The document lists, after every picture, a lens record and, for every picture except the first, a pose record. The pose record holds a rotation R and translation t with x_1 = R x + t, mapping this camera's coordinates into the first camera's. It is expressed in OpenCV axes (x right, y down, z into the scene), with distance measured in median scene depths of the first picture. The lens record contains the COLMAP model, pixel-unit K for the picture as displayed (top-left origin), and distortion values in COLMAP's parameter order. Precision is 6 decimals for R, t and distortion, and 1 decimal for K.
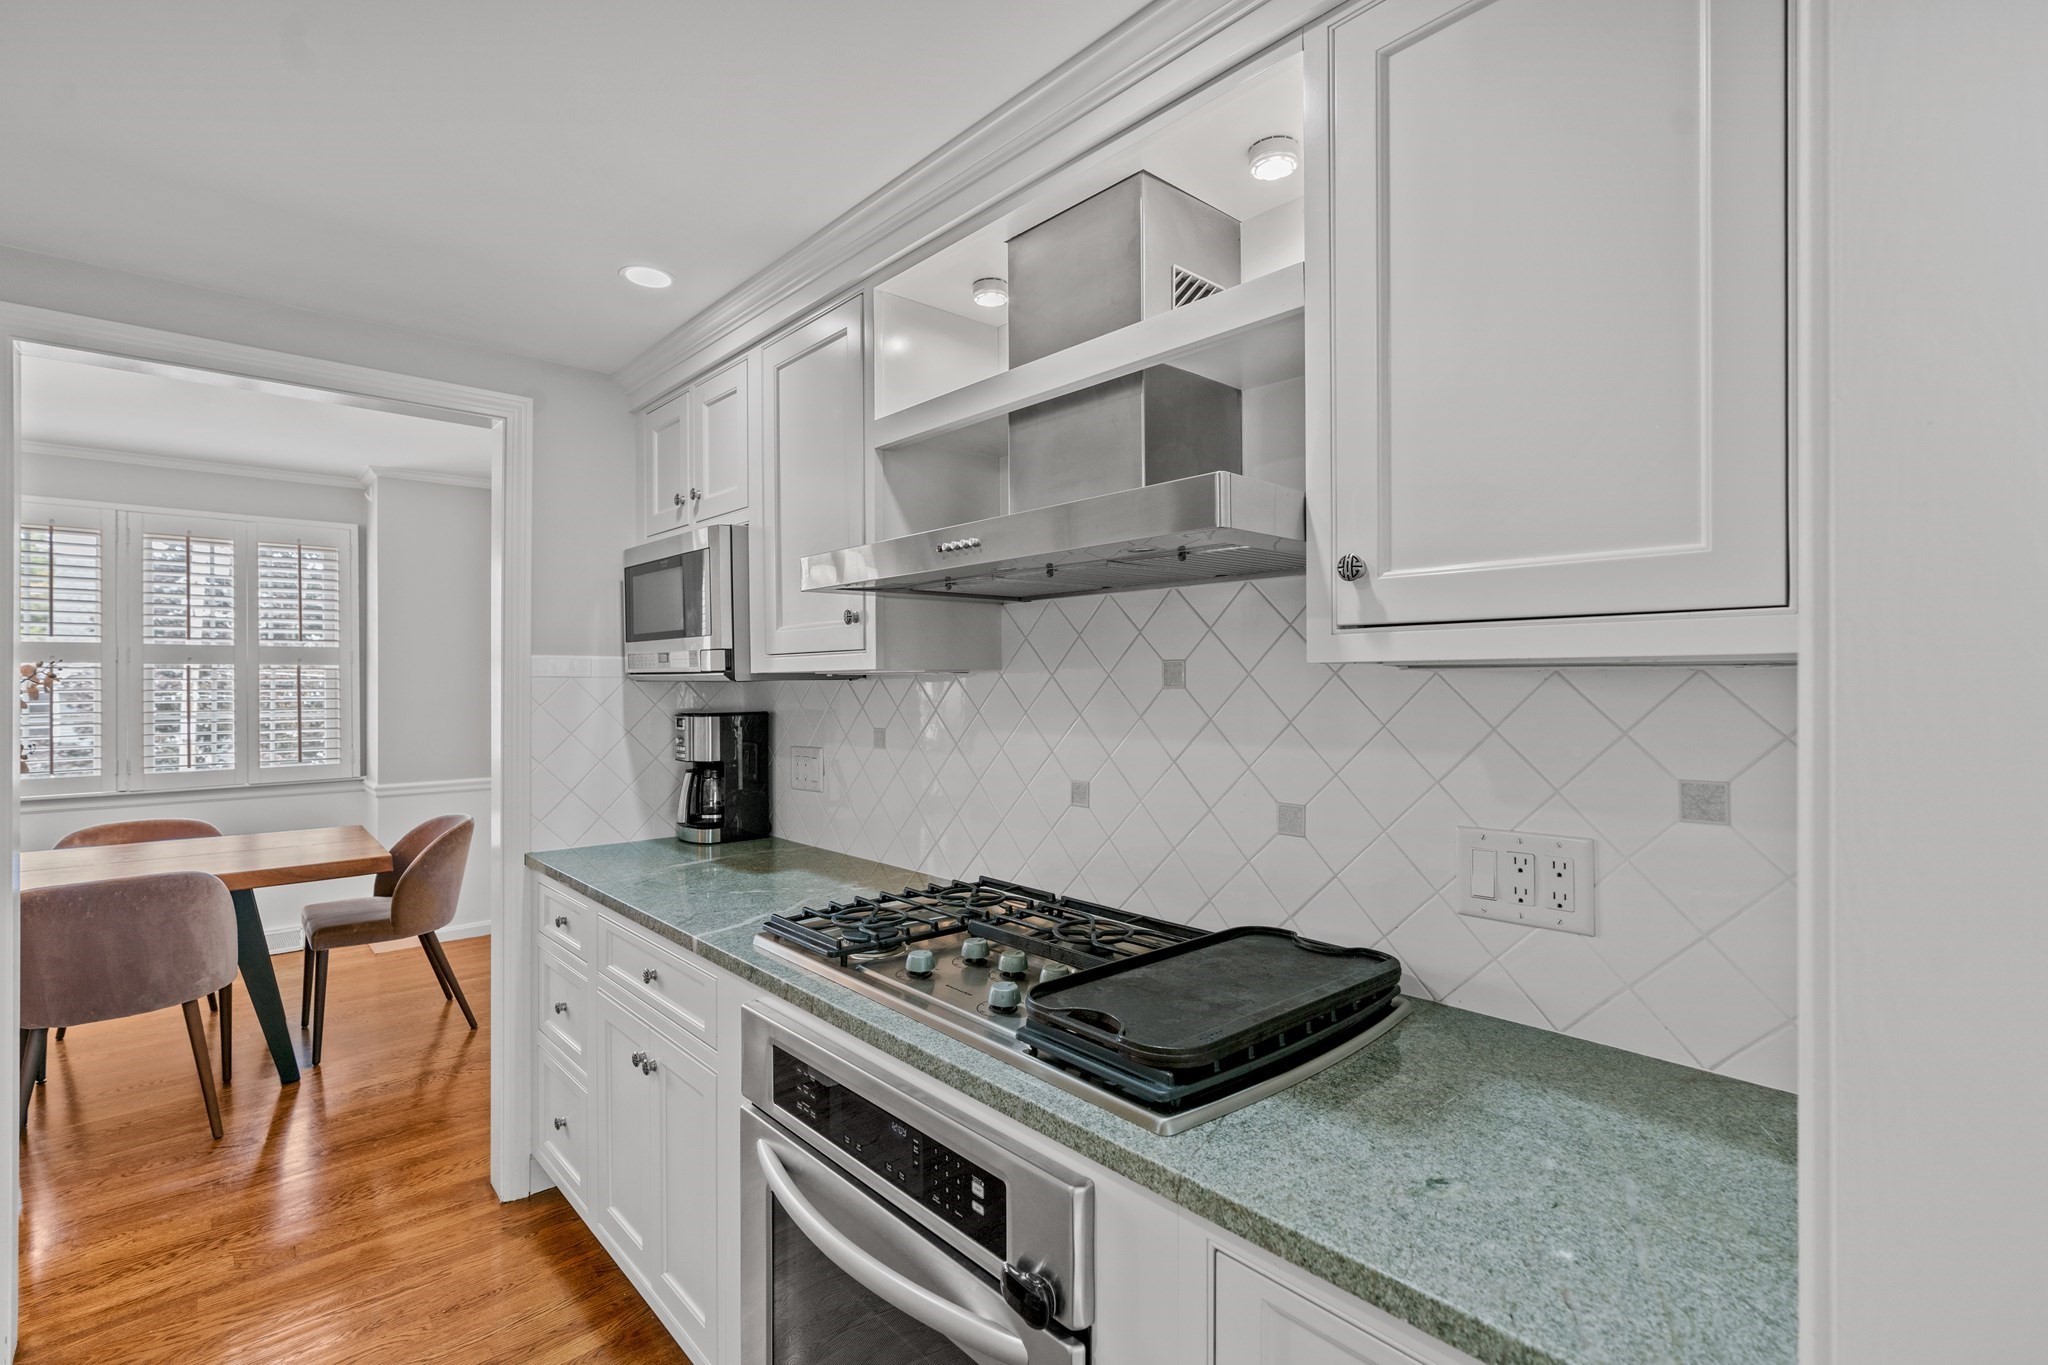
lens RADIAL K [[941.2, 0, 1024.0], [0, 941.2, 682.5], [0, 0, 1]] dist [-0.008324, 0.006914]
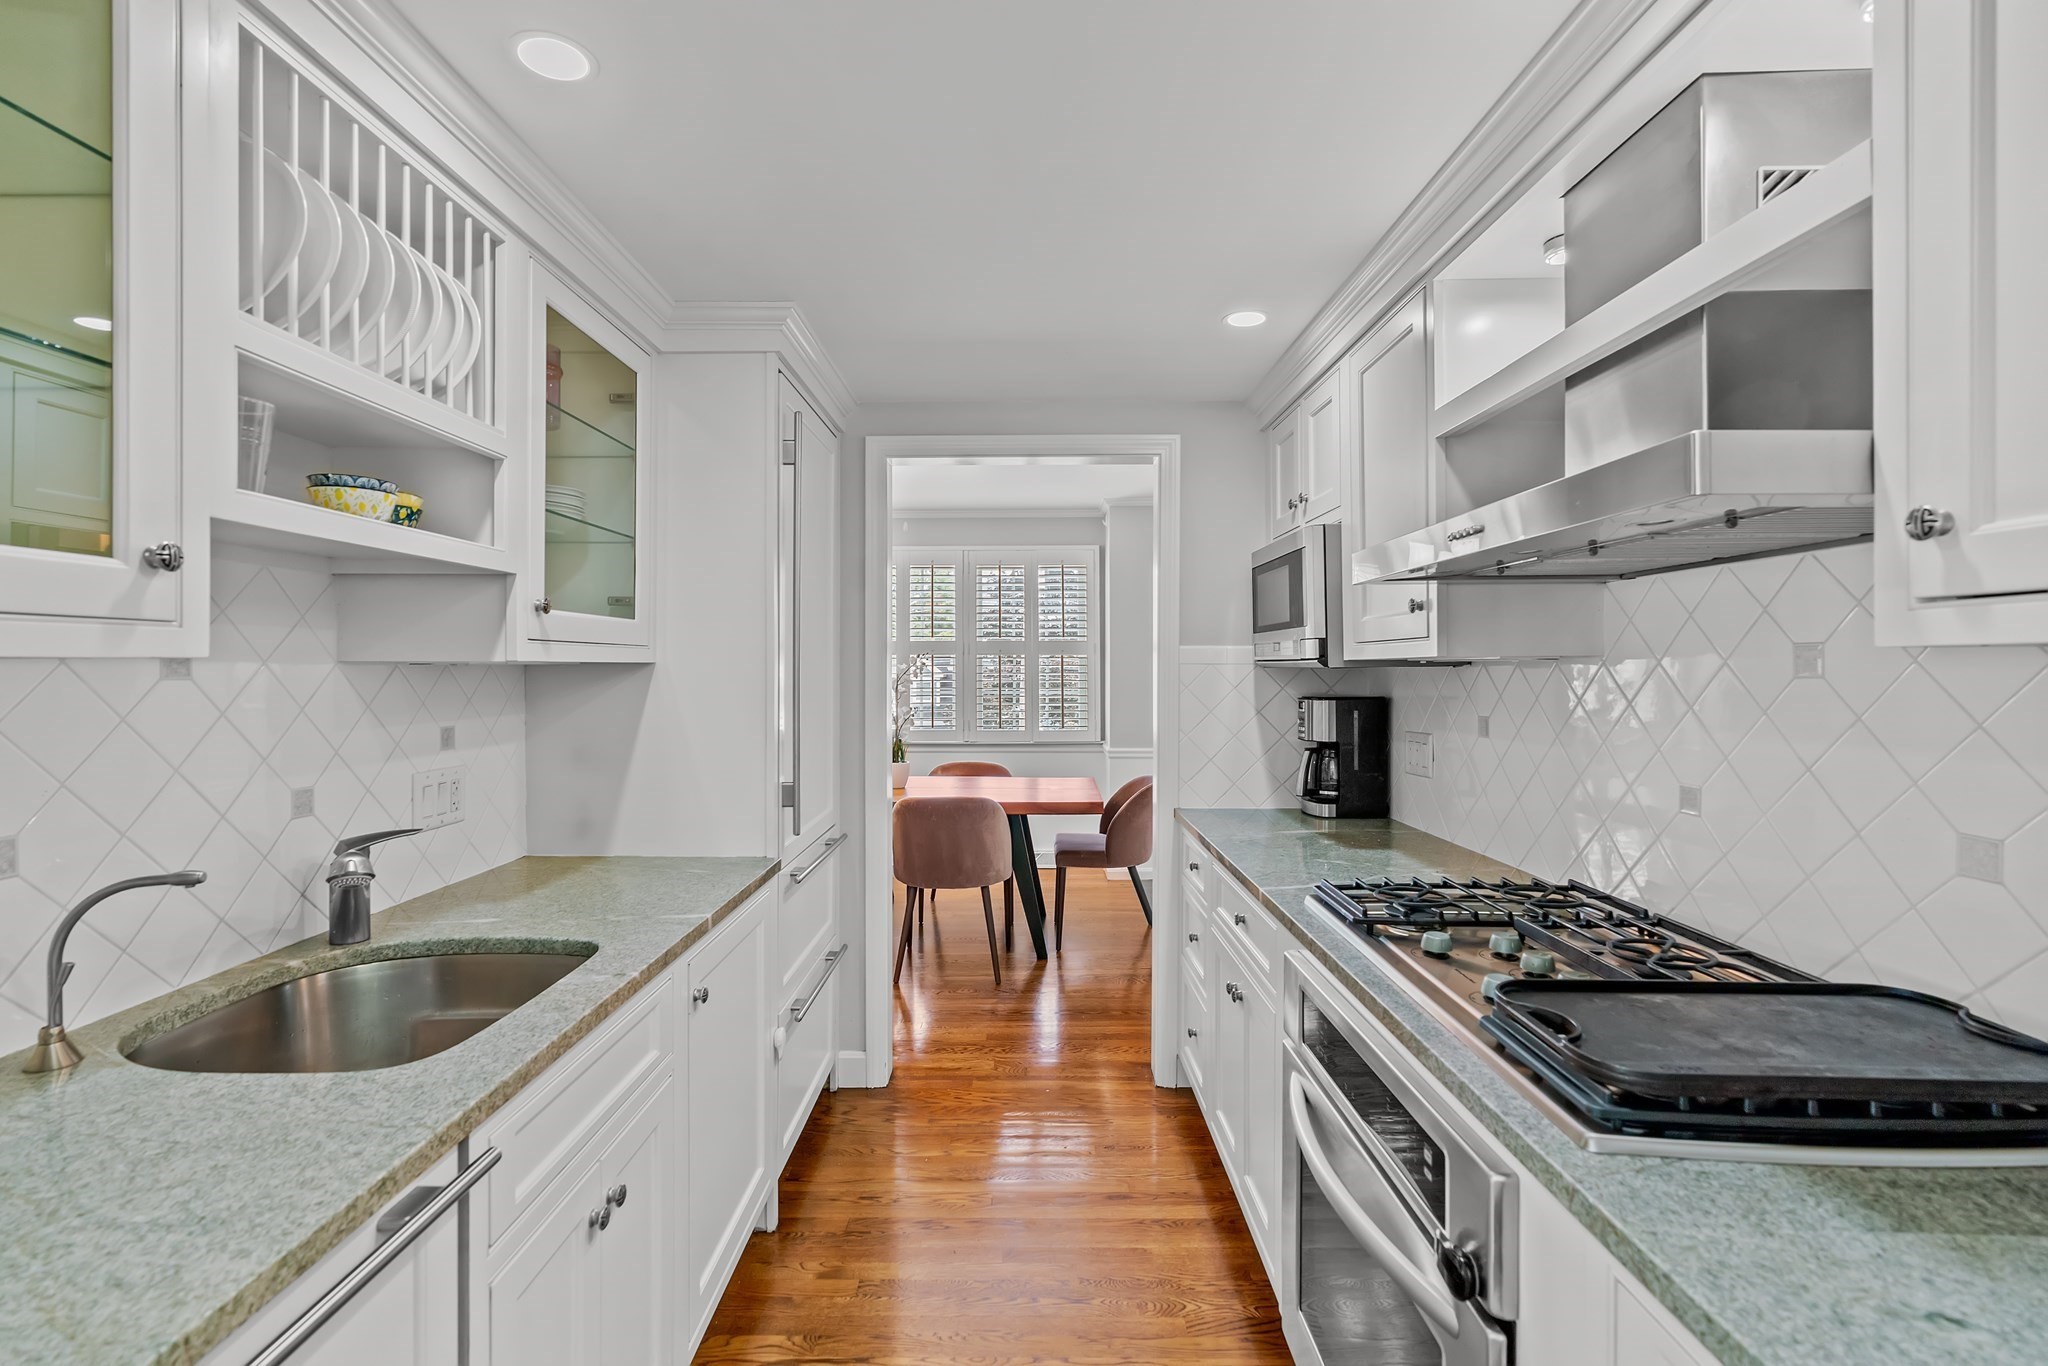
lens RADIAL K [[926.0, 0, 1019.3], [0, 926.0, 676.4], [0, 0, 1]] dist [-0.003112, 0.006671]
pose [[0.738871, 0.008280, -0.673796, 0.152340], [-0.002227, 0.999949, 0.009846, -0.001145], [0.673843, -0.005775, 0.738852, -0.031337]]
